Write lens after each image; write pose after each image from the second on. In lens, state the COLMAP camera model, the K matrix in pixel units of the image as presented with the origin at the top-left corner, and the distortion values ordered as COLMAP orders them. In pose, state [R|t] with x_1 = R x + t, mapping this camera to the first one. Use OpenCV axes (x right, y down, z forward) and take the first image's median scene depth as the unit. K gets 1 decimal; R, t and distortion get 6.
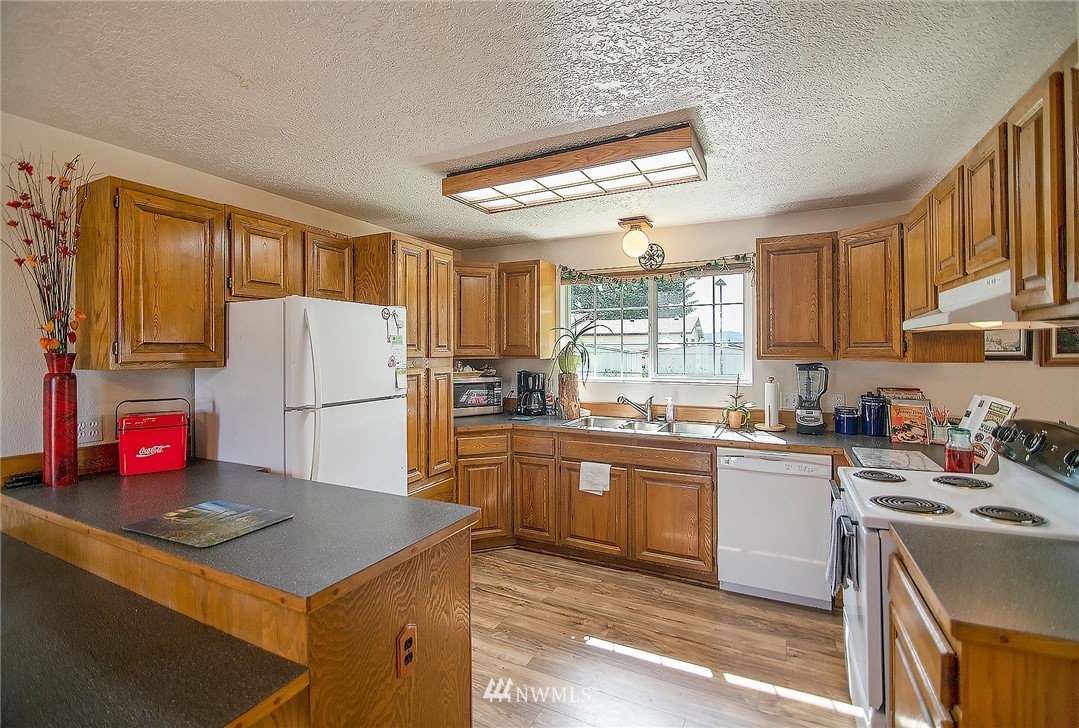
lens RADIAL K [[475.9, 0, 538.2], [0, 475.9, 354.3], [0, 0, 1]] dist [-0.014000, -0.001510]
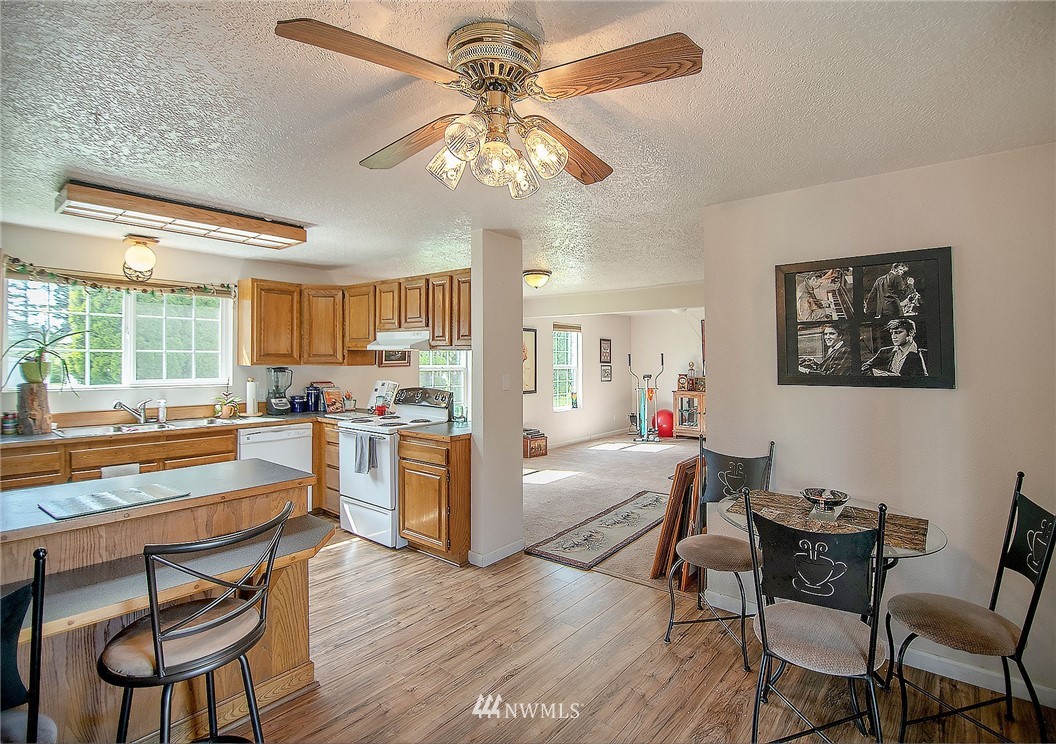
lens RADIAL K [[505.3, 0, 529.2], [0, 505.3, 366.4], [0, 0, 1]] dist [-0.000127, -0.000081]
pose [[0.249366, -0.008703, 0.968370, -0.779008], [-0.001428, 0.999955, 0.009355, -0.000108], [-0.968408, -0.003715, 0.249343, -0.156586]]
